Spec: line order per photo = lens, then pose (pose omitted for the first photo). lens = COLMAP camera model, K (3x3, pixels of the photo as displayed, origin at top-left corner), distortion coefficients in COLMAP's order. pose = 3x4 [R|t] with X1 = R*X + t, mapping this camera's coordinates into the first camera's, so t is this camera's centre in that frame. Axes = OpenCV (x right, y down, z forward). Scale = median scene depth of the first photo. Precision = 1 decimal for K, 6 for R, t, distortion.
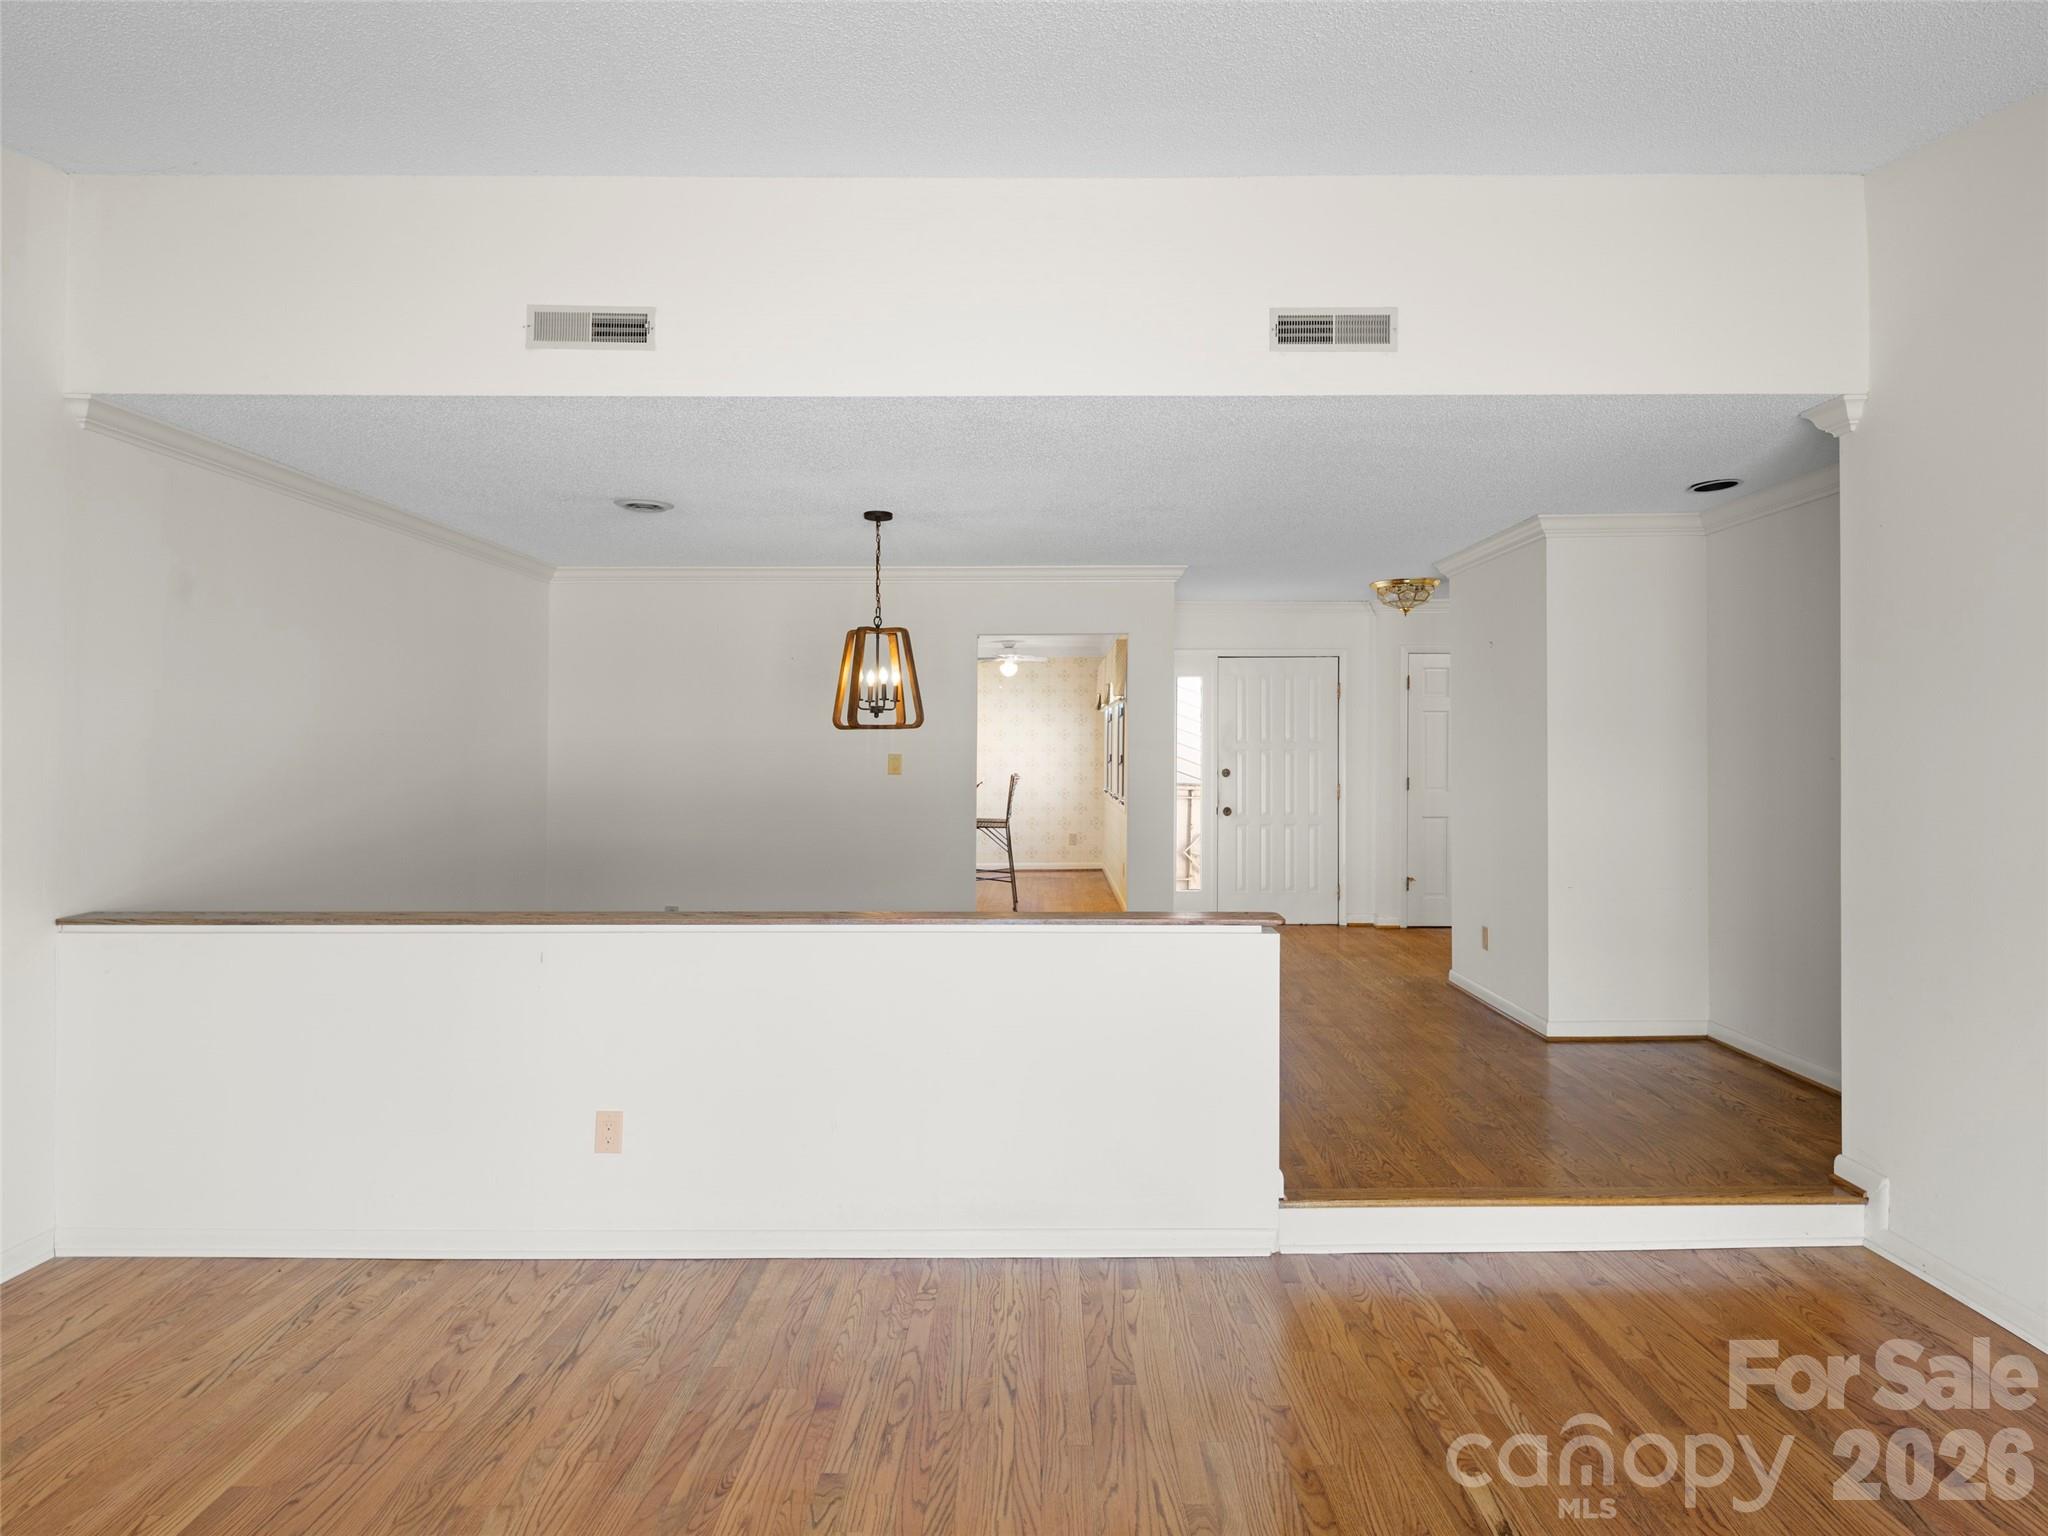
lens RADIAL K [[1121.2, 0, 1058.0], [0, 1121.2, 730.7], [0, 0, 1]] dist [0.004665, -0.003279]
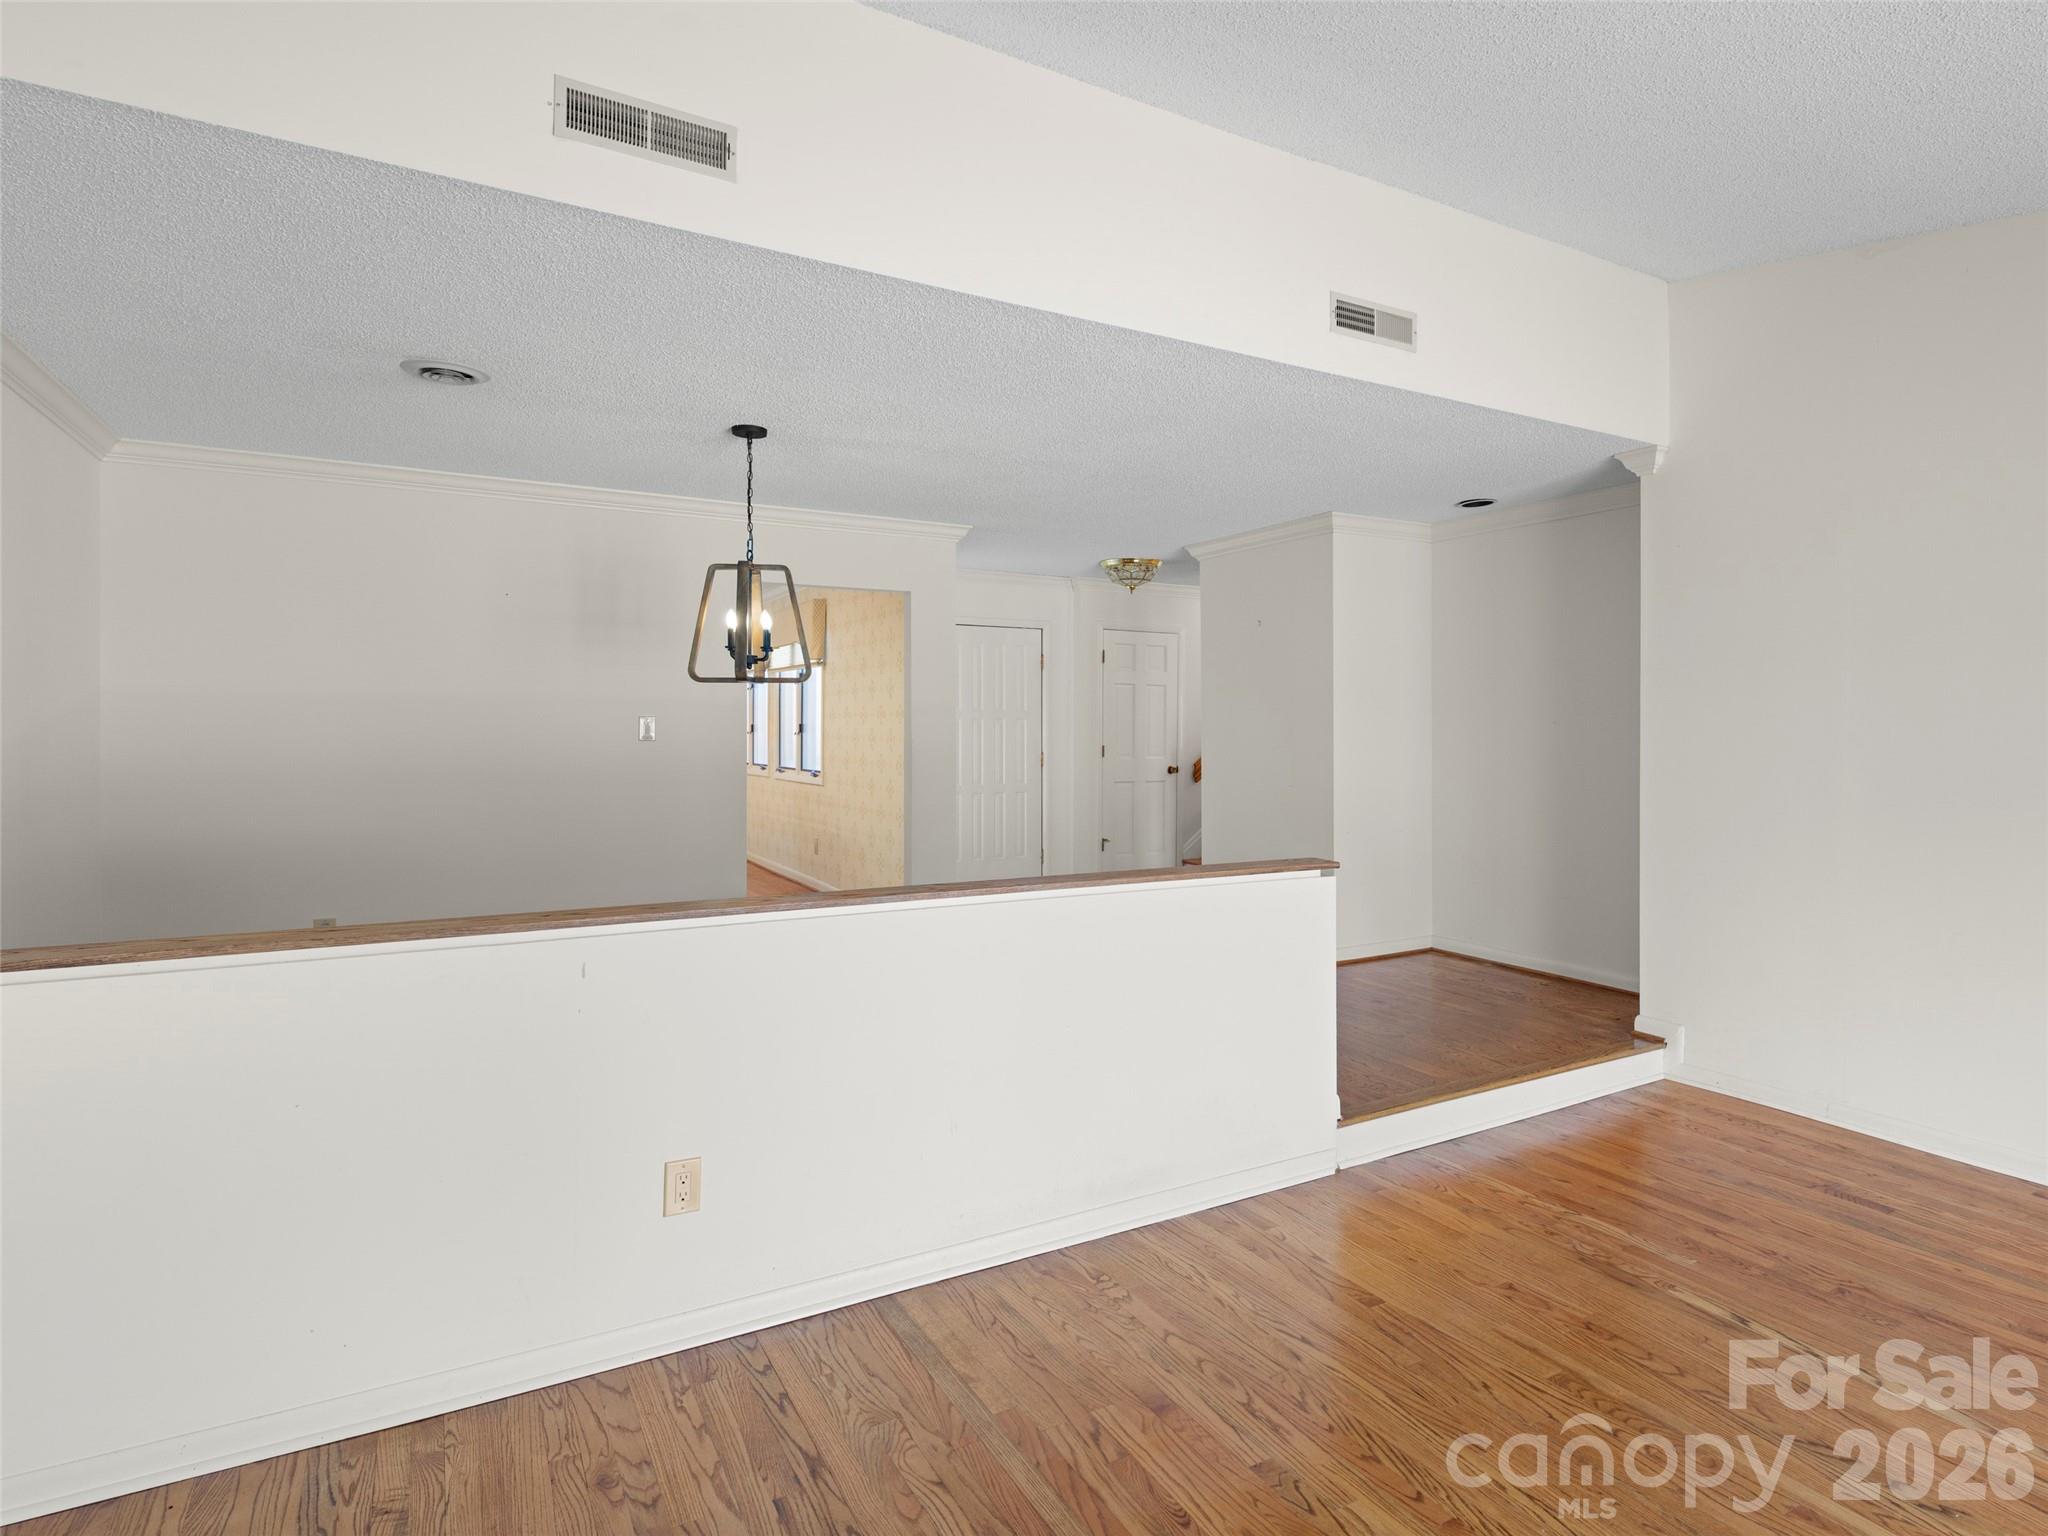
lens RADIAL K [[1121.2, 0, 1113.1], [0, 1121.2, 726.3], [0, 0, 1]] dist [0.004665, -0.003279]
pose [[0.856617, 0.005892, 0.515919, -0.543789], [-0.012997, 0.999864, 0.010161, 0.029244], [-0.515789, -0.015410, 0.856577, 0.189270]]
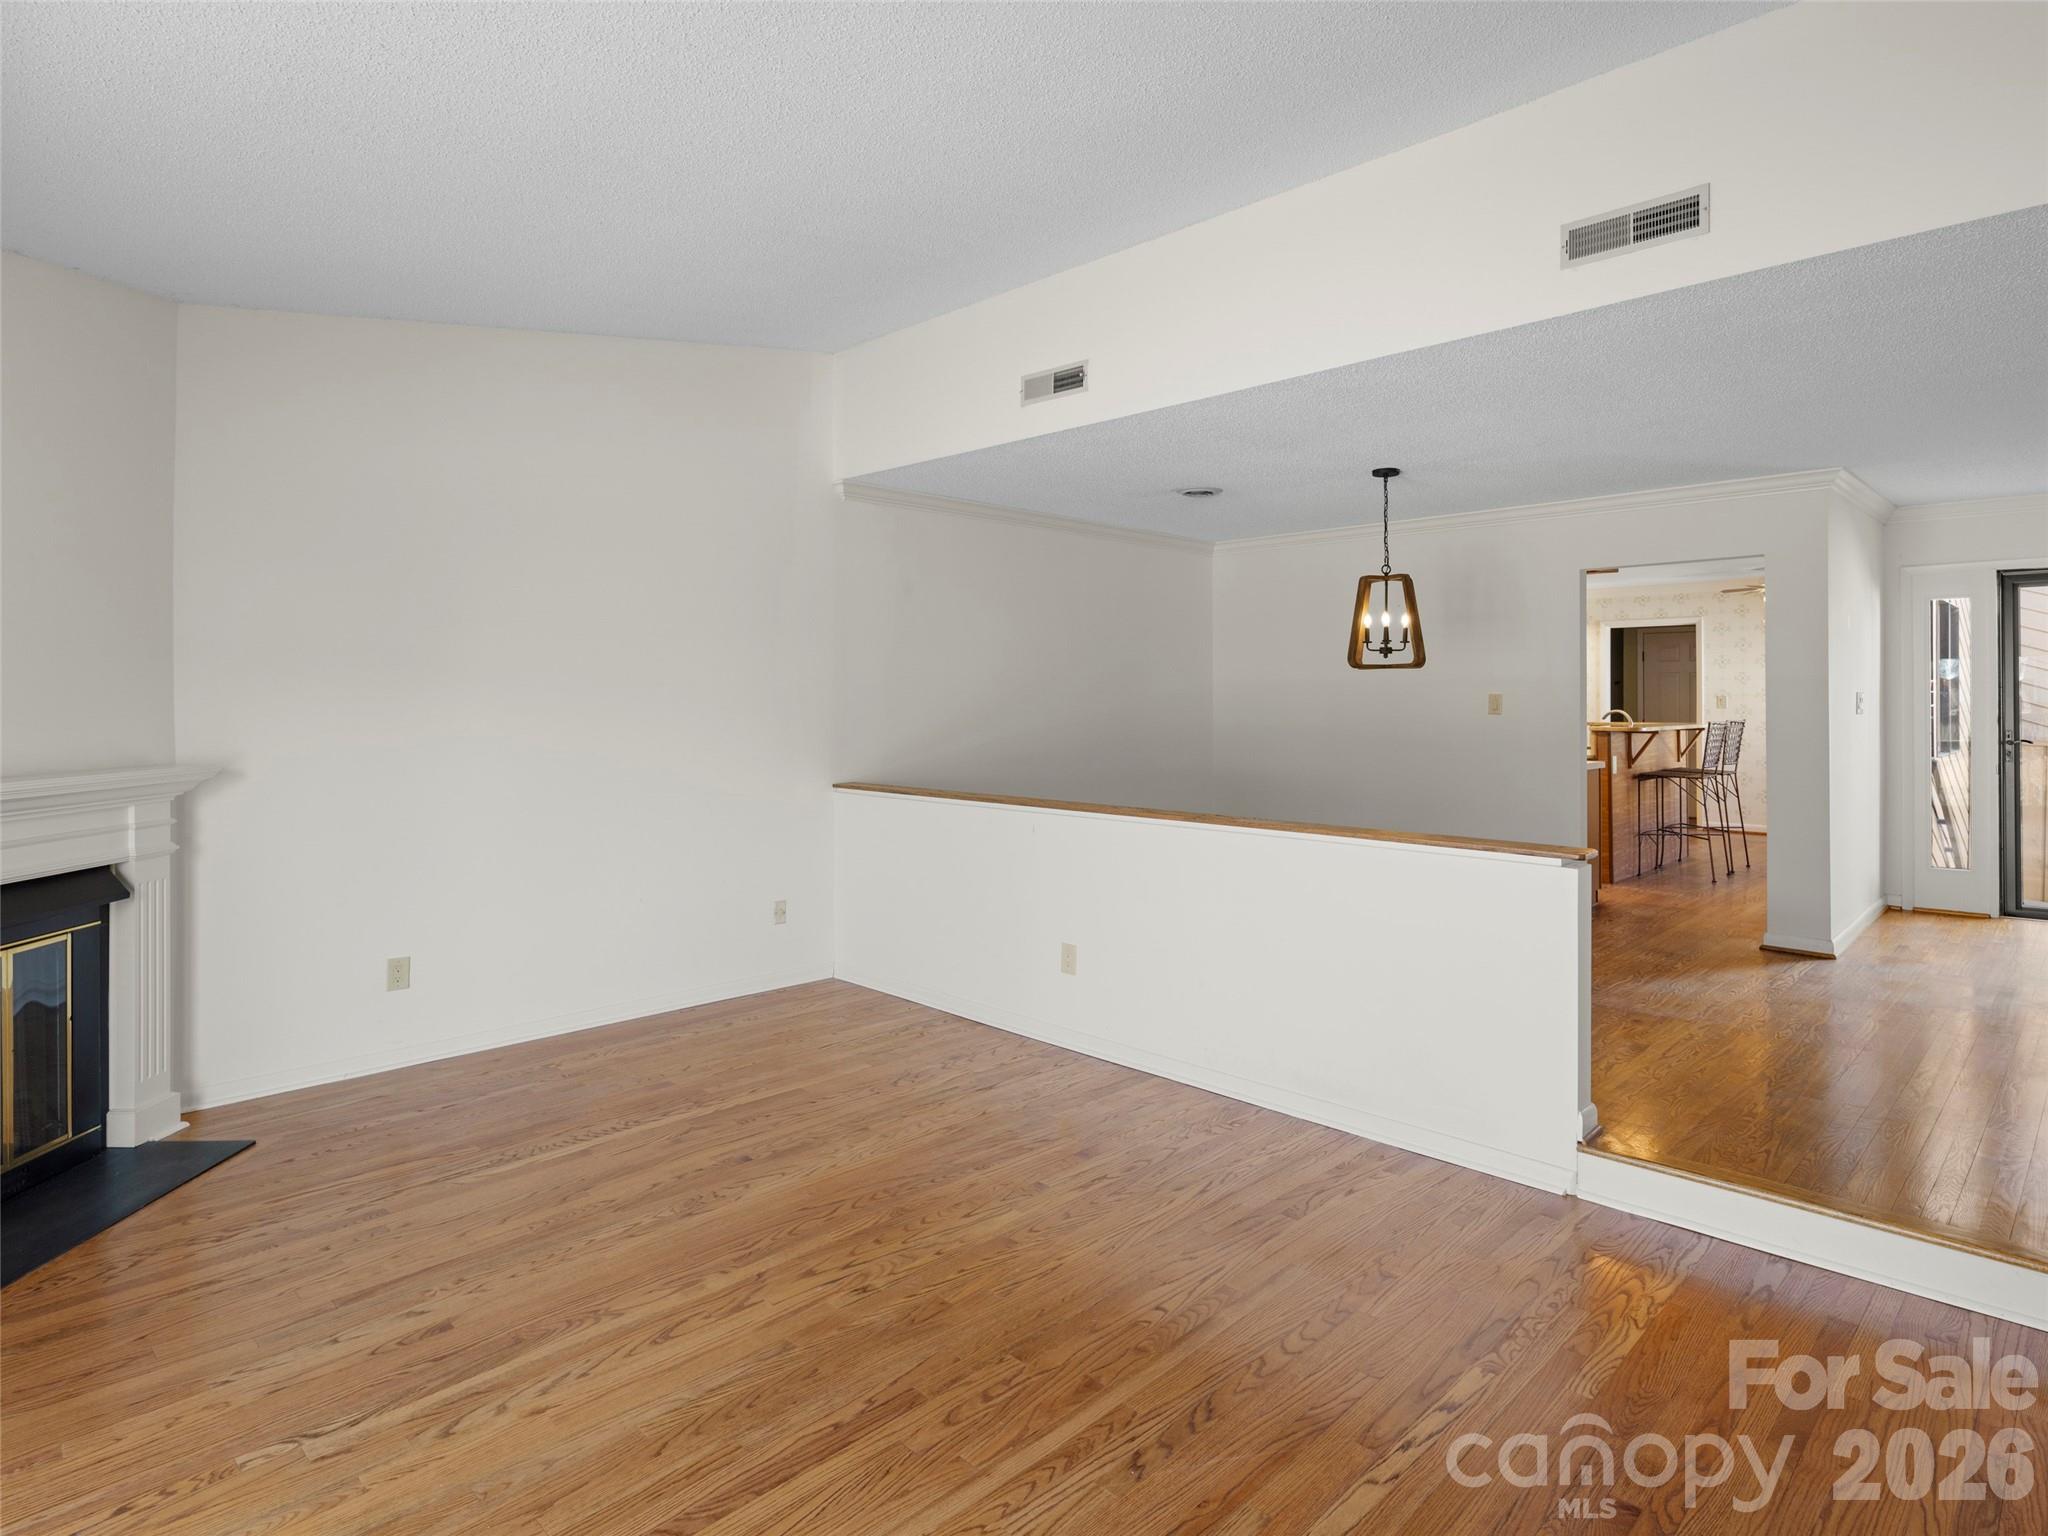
lens RADIAL K [[1121.2, 0, 1062.5], [0, 1121.2, 679.2], [0, 0, 1]] dist [0.004665, -0.003279]
pose [[0.721758, -0.011632, -0.692048, 0.552871], [0.009243, 0.999932, -0.007167, 0.021201], [0.692084, -0.001224, 0.721816, -0.007144]]
